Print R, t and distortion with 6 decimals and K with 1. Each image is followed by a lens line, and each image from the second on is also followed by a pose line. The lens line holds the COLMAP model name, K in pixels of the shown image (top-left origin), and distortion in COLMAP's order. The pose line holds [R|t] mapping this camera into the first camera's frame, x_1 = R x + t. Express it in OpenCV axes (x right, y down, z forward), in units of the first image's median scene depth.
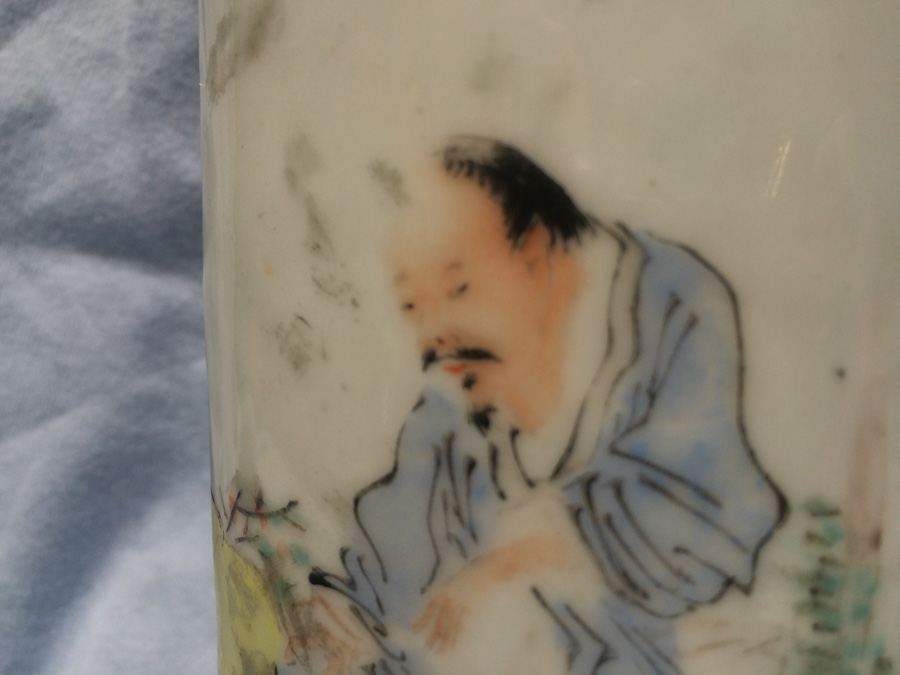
lens RADIAL K [[811.7, 0, 450.0], [0, 811.7, 337.5], [0, 0, 1]] dist [0.051822, -0.134409]
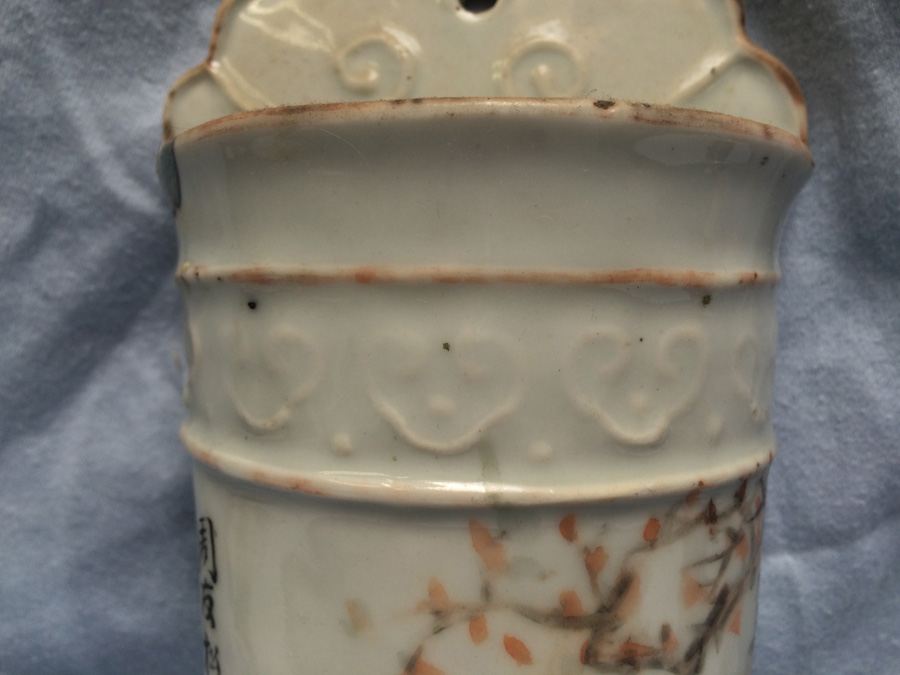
lens RADIAL K [[811.7, 0, 450.0], [0, 811.7, 337.5], [0, 0, 1]] dist [0.051822, -0.134409]
pose [[0.969447, -0.032429, 0.243146, -0.315537], [0.033827, 0.999426, -0.001572, -1.383282], [-0.242956, 0.009749, 0.969988, -0.576717]]
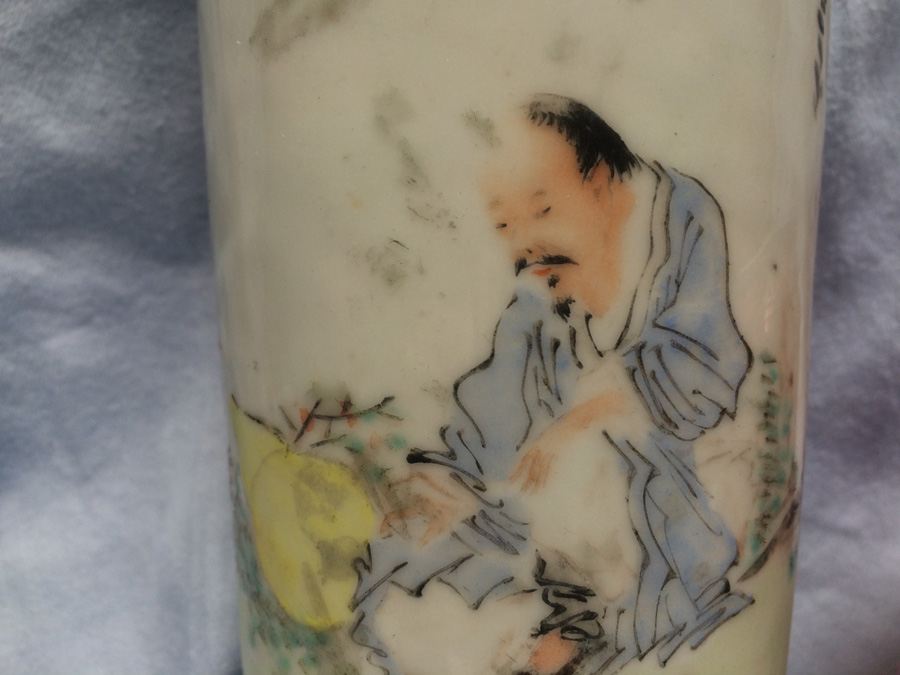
lens RADIAL K [[811.7, 0, 450.0], [0, 811.7, 337.5], [0, 0, 1]] dist [0.051822, -0.134409]
pose [[0.919699, -0.051792, 0.389192, -0.638172], [0.056154, 0.998422, 0.000169, 0.133594], [-0.388587, 0.021699, 0.921156, -0.148181]]
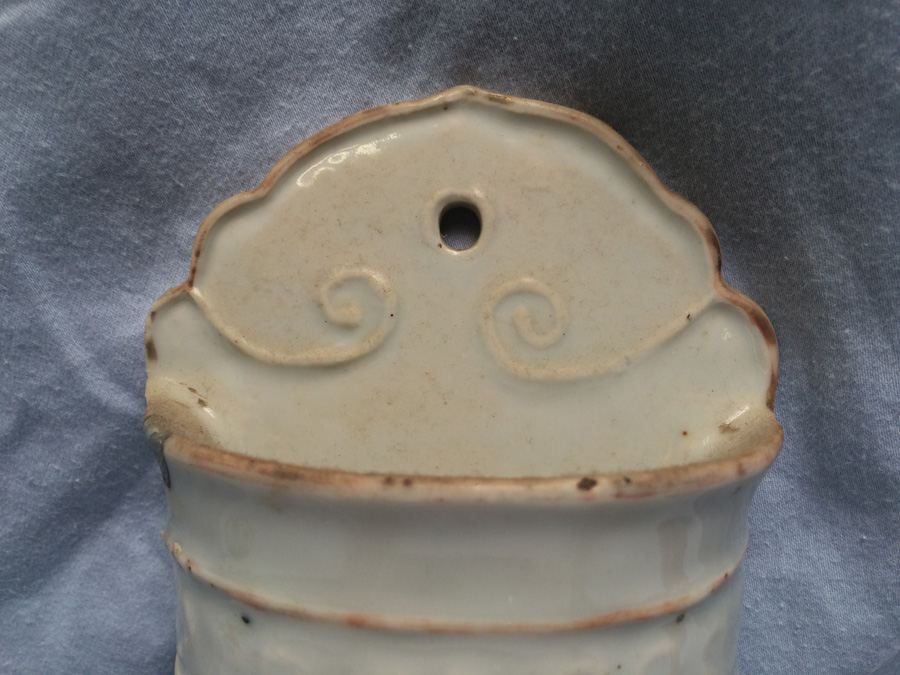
lens RADIAL K [[797.6, 0, 450.0], [0, 797.6, 337.5], [0, 0, 1]] dist [0.066625, -0.138253]
pose [[0.958985, -0.061078, 0.276797, -0.321326], [0.036406, 0.994961, 0.093417, -2.176847], [-0.281108, -0.079509, 0.956377, -0.564749]]
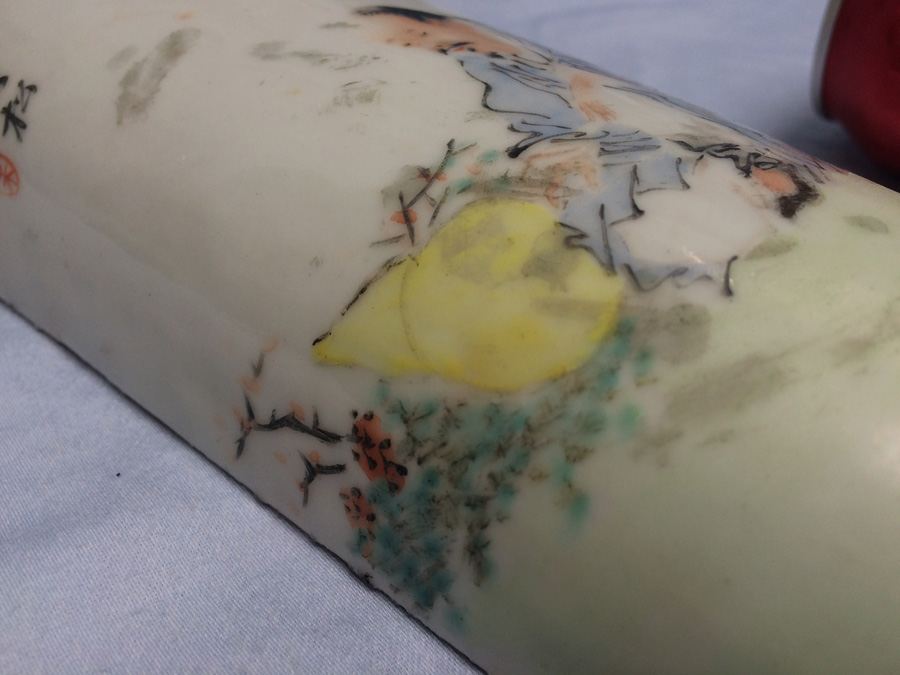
lens RADIAL K [[796.3, 0, 459.1], [0, 796.3, 356.3], [0, 0, 1]] dist [0.053762, -0.079909]
pose [[0.573143, -0.150322, 0.805549, -1.282330], [0.777646, 0.409762, -0.476825, 0.984308], [-0.258406, 0.899721, 0.351750, 0.977960]]
